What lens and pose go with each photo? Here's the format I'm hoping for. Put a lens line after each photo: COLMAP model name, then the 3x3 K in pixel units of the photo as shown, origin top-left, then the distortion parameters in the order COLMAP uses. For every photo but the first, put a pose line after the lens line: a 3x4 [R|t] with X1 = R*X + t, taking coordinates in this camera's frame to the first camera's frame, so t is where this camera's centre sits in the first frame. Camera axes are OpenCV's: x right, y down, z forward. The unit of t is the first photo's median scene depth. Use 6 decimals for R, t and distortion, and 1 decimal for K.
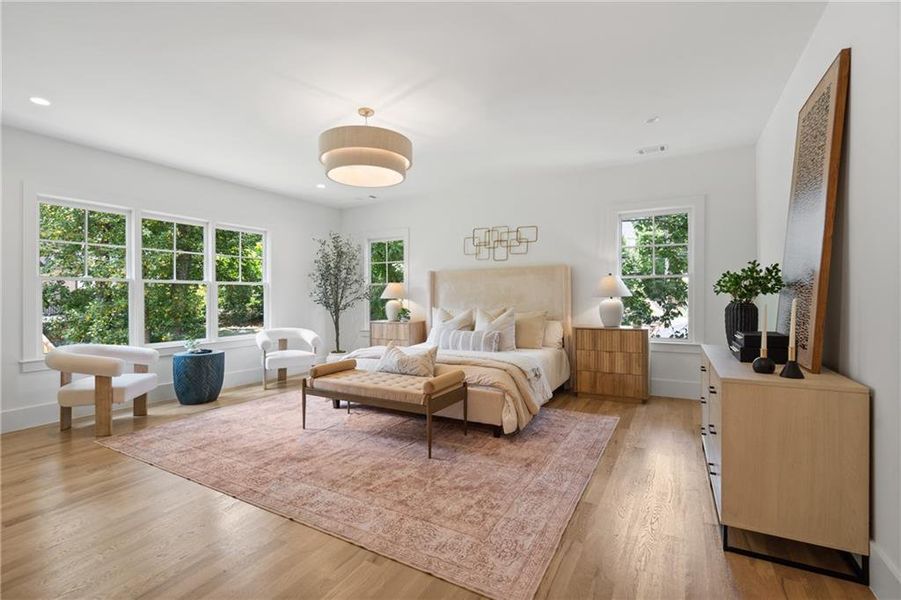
lens RADIAL K [[403.5, 0, 446.8], [0, 403.5, 298.8], [0, 0, 1]] dist [0.000184, -0.000129]
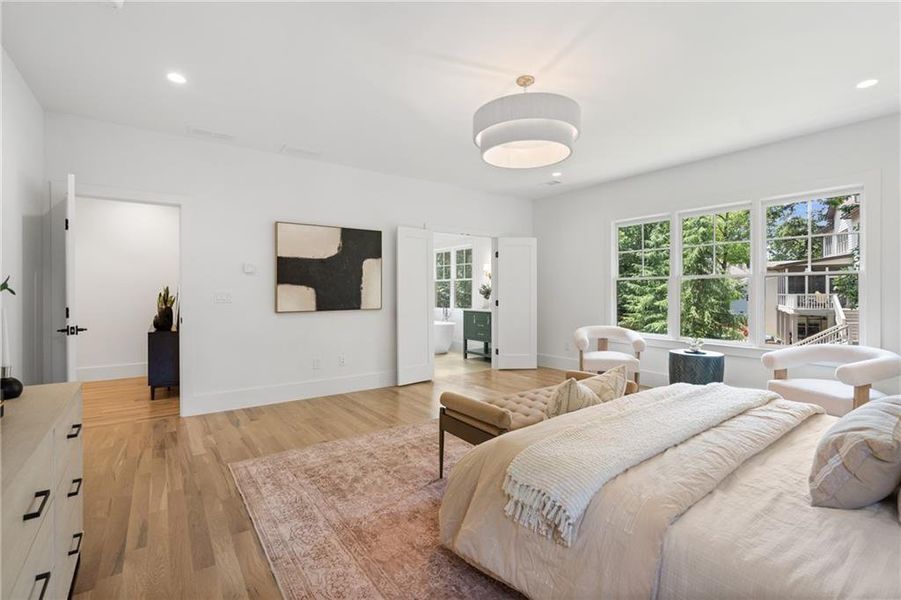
lens RADIAL K [[403.5, 0, 445.7], [0, 403.5, 293.5], [0, 0, 1]] dist [0.000184, -0.000129]
pose [[-0.412668, 0.008555, -0.910841, 0.705762], [-0.005327, 0.999916, 0.011805, -0.016323], [0.910866, 0.009723, -0.412588, 1.286727]]
